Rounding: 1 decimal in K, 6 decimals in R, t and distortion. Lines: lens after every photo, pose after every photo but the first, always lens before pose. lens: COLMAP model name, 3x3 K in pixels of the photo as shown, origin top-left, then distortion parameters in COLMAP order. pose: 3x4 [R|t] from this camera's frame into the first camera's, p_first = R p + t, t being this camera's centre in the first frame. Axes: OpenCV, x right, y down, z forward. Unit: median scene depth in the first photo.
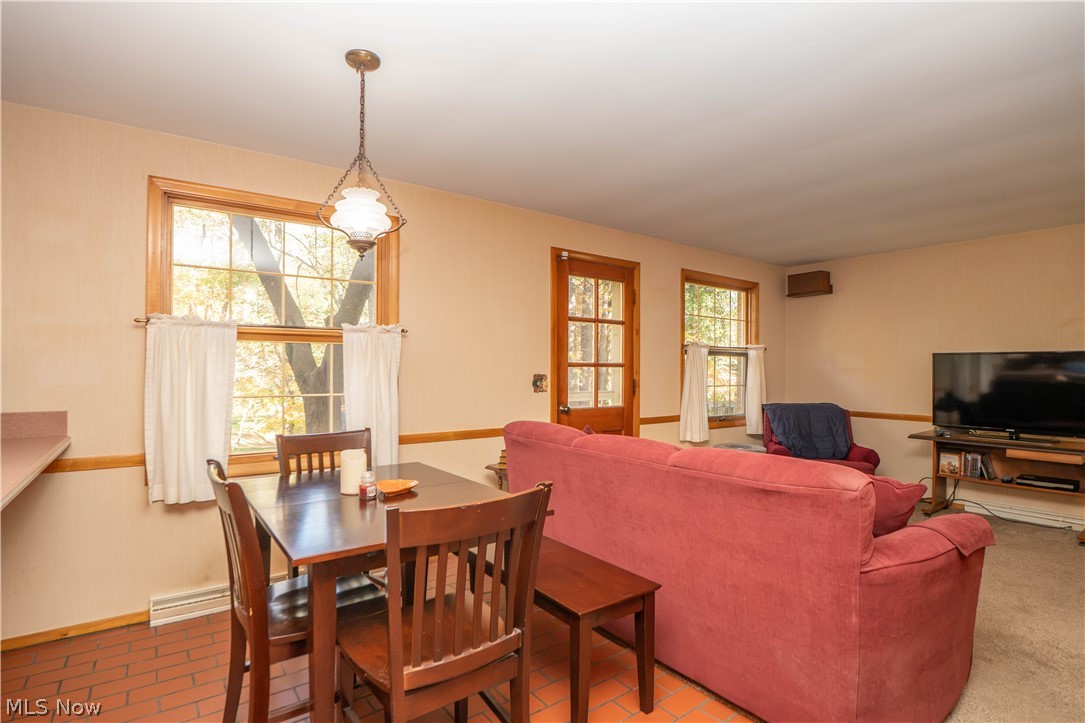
lens RADIAL K [[529.5, 0, 528.0], [0, 529.5, 374.0], [0, 0, 1]] dist [-0.043028, 0.007554]
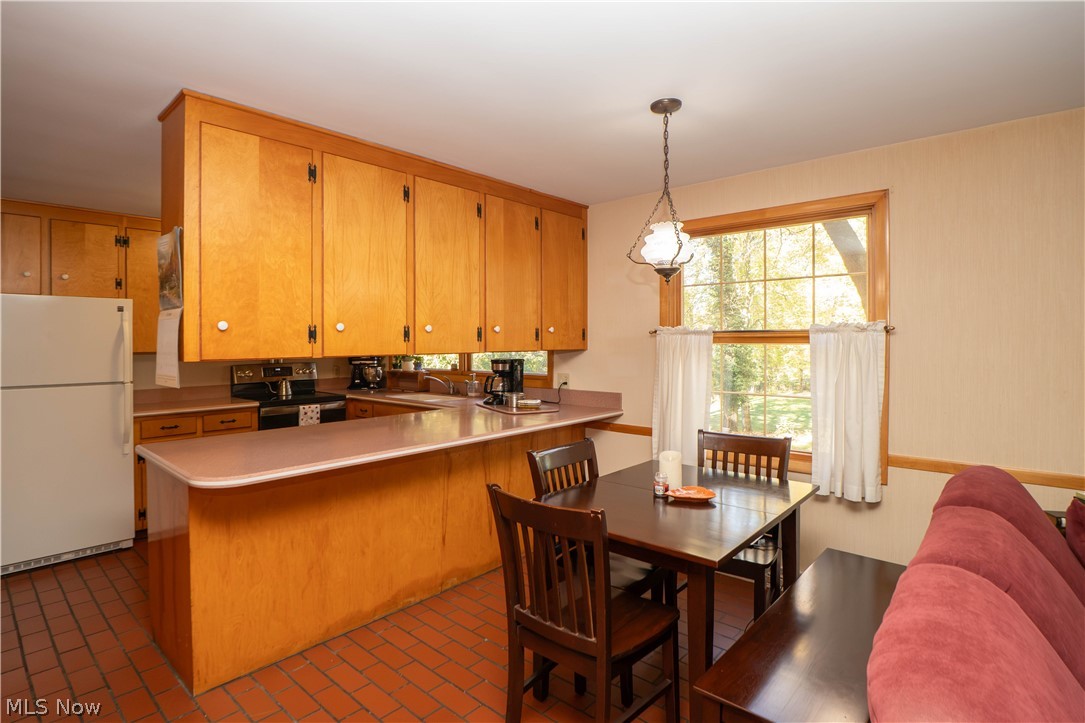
lens RADIAL K [[546.7, 0, 529.0], [0, 546.7, 339.5], [0, 0, 1]] dist [-0.035958, 0.001342]
pose [[0.204055, -0.004695, -0.978948, 0.341746], [-0.005065, 0.999970, -0.005851, -0.040453], [0.978946, 0.006152, 0.204025, 0.207802]]
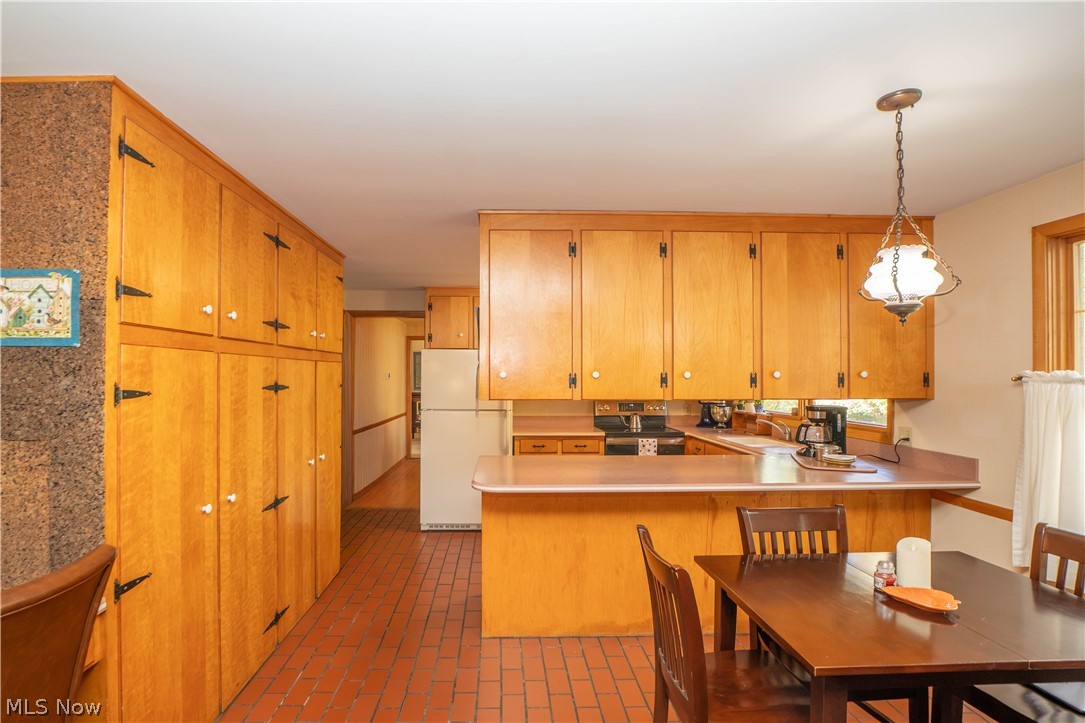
lens RADIAL K [[540.9, 0, 513.9], [0, 540.9, 365.5], [0, 0, 1]] dist [-0.038607, 0.007300]
pose [[-0.568826, -0.017136, -0.822279, 0.352749], [-0.012284, 0.999848, -0.012338, -0.057824], [0.822366, 0.003083, -0.568950, 0.429360]]
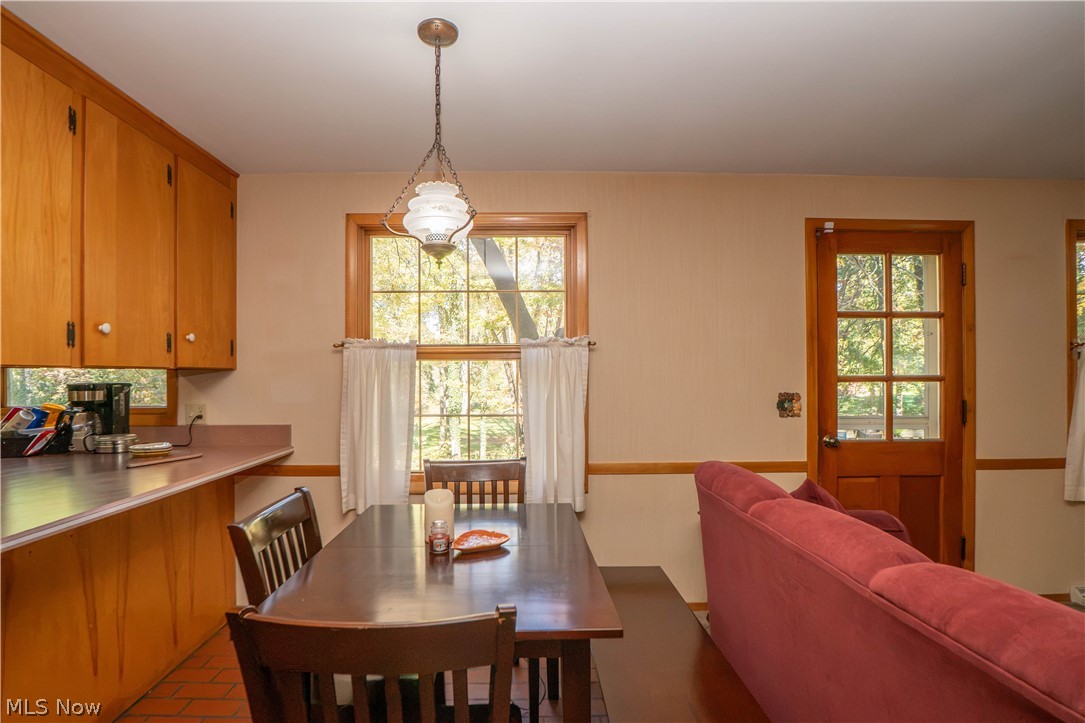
lens RADIAL K [[529.5, 0, 528.0], [0, 529.5, 374.0], [0, 0, 1]] dist [-0.043028, 0.007554]
pose [[0.818958, -0.006259, -0.573819, 0.128533], [0.001241, 0.999957, -0.009136, -0.017325], [0.573852, 0.006770, 0.818931, 0.171134]]
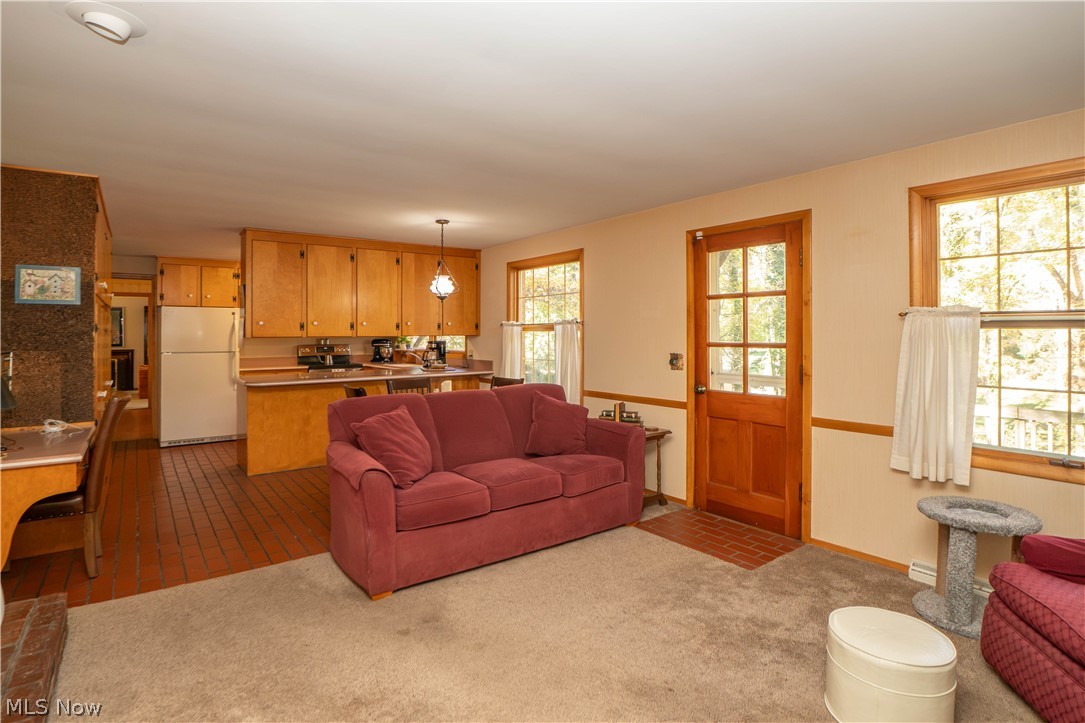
lens RADIAL K [[552.5, 0, 539.7], [0, 552.5, 328.8], [0, 0, 1]] dist [-0.040819, 0.000027]
pose [[0.015285, -0.011279, -0.999820, 1.015856], [-0.005360, 0.999921, -0.011362, -0.031376], [0.999869, 0.005533, 0.015223, 0.628908]]
